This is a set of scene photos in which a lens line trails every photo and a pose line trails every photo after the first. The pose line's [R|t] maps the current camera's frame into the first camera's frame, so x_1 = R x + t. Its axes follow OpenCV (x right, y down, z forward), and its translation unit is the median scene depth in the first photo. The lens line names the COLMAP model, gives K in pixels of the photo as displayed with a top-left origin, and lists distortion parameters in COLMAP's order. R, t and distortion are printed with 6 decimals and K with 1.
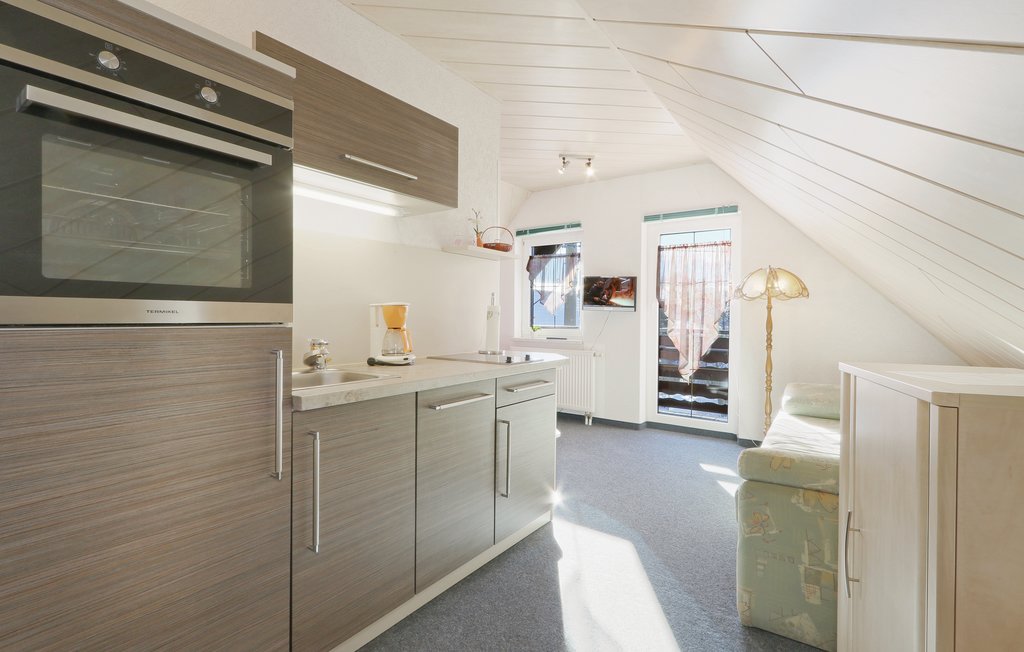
lens RADIAL K [[463.4, 0, 507.2], [0, 463.4, 317.4], [0, 0, 1]] dist [0.007733, -0.000361]
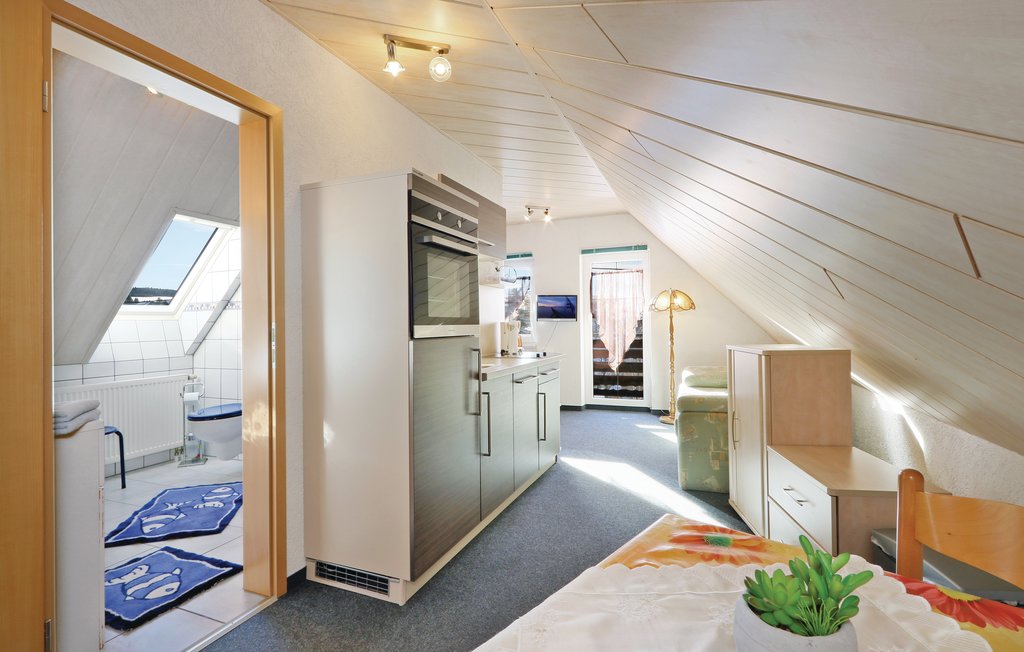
lens RADIAL K [[463.4, 0, 516.1], [0, 463.4, 327.9], [0, 0, 1]] dist [0.007733, -0.000361]
pose [[0.969727, -0.030961, 0.242220, -0.242012], [0.031103, 0.999511, 0.003240, -0.005722], [-0.242201, 0.004392, 0.970216, -0.273403]]
